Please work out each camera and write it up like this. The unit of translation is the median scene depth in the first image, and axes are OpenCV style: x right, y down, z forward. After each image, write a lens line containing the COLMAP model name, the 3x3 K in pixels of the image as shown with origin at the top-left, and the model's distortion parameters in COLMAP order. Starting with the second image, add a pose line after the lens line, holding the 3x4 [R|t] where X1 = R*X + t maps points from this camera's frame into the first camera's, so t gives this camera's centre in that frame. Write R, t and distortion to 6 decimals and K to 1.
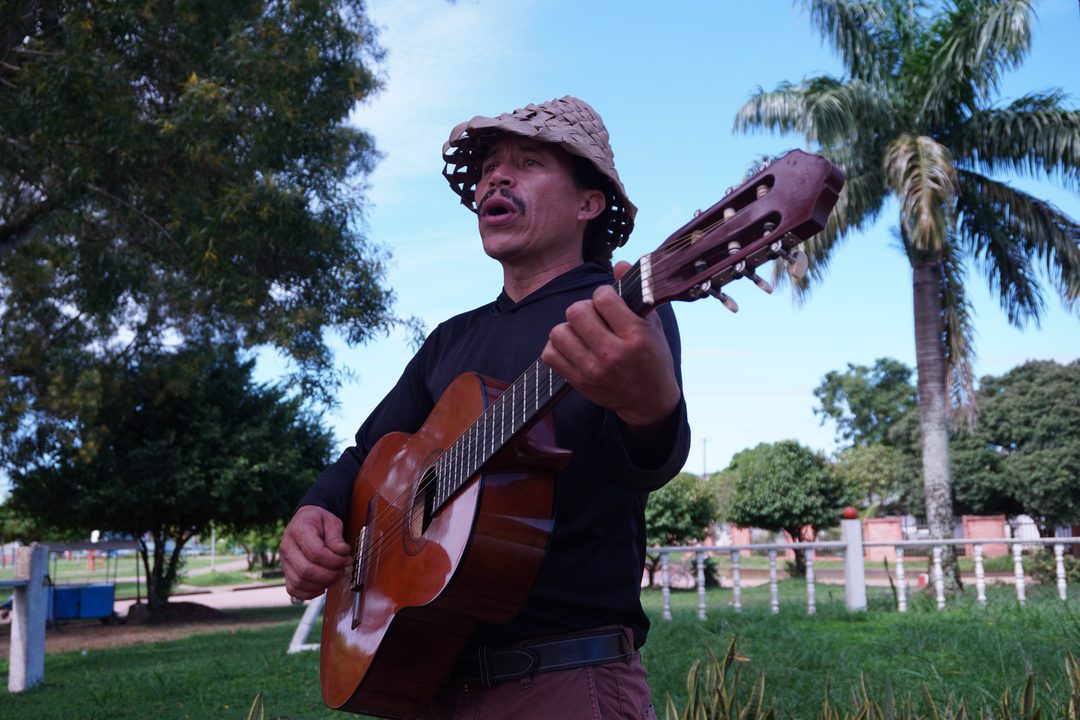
lens RADIAL K [[1101.2, 0, 540.0], [0, 1101.2, 360.0], [0, 0, 1]] dist [-0.001872, 0.022188]
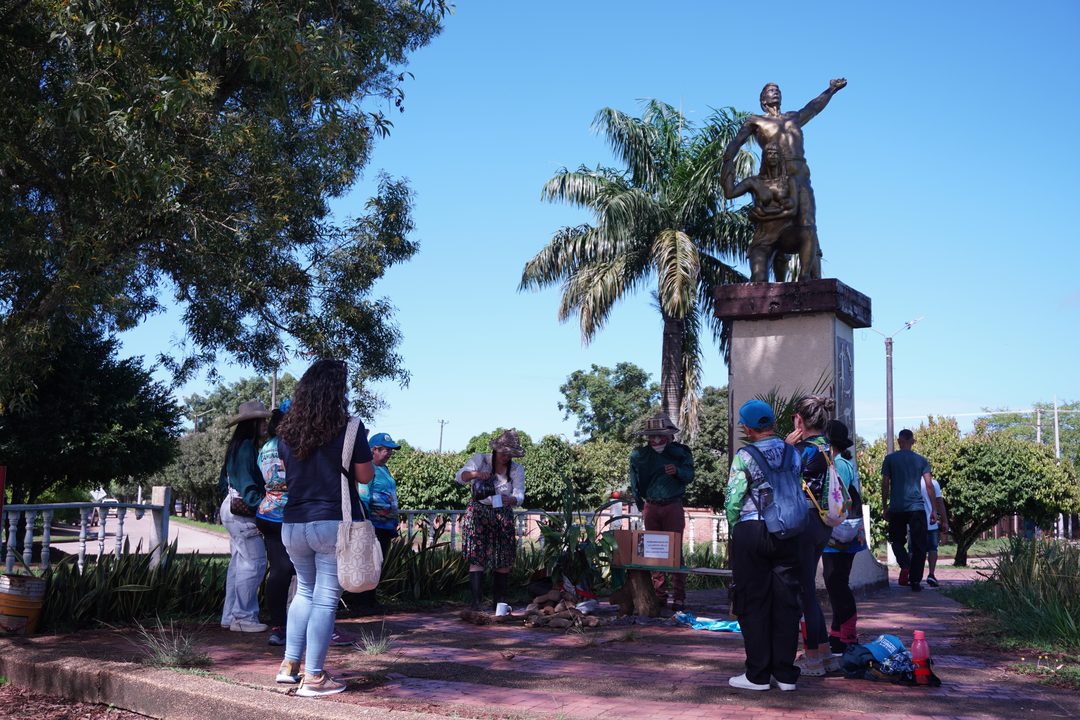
lens RADIAL K [[1101.2, 0, 540.0], [0, 1101.2, 360.0], [0, 0, 1]] dist [-0.001872, 0.022188]
pose [[0.970096, 0.080052, 0.229141, -0.038739], [-0.084253, 0.996407, 0.008594, -0.010863], [-0.227629, -0.027643, 0.973355, -0.095668]]
